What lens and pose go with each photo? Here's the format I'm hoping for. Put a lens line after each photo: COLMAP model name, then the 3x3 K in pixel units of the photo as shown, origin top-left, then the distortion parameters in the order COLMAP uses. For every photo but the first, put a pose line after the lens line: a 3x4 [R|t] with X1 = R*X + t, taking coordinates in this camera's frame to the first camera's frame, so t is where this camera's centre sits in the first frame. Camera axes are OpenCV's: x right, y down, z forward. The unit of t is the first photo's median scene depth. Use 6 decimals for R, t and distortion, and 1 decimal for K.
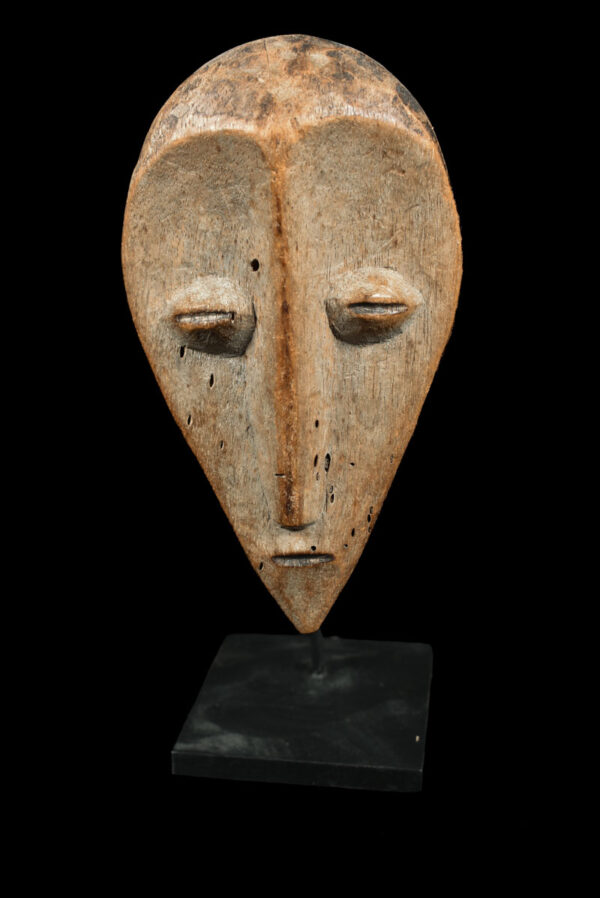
lens RADIAL K [[1032.7, 0, 300.3], [0, 1032.7, 447.1], [0, 0, 1]] dist [-0.077579, 0.000000]
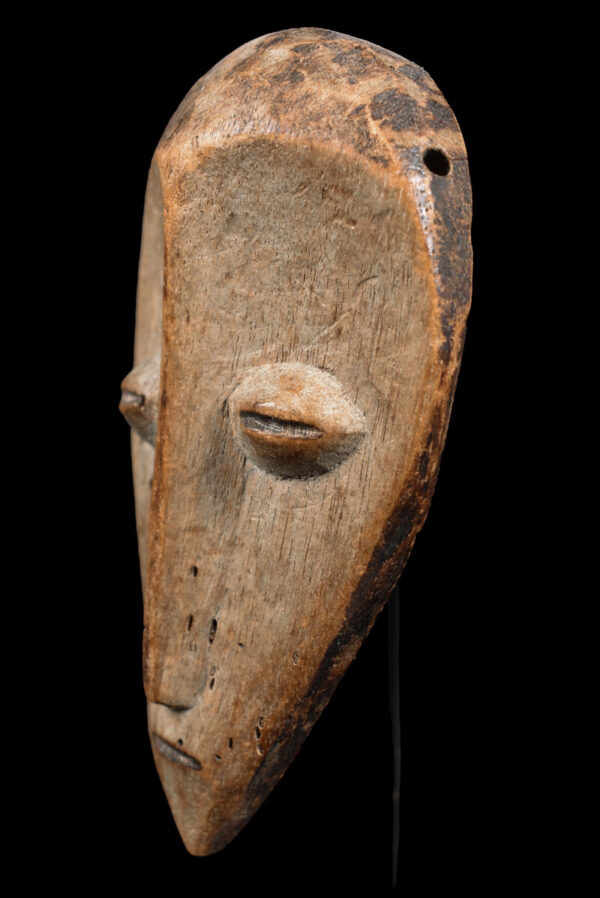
lens RADIAL K [[1032.7, 0, 296.8], [0, 1032.7, 450.7], [0, 0, 1]] dist [-0.077579, 0.000000]
pose [[0.713879, 0.194935, -0.672590, 0.523117], [-0.250284, 0.968057, 0.014921, -0.130696], [0.654015, 0.157687, 0.739865, 0.521631]]
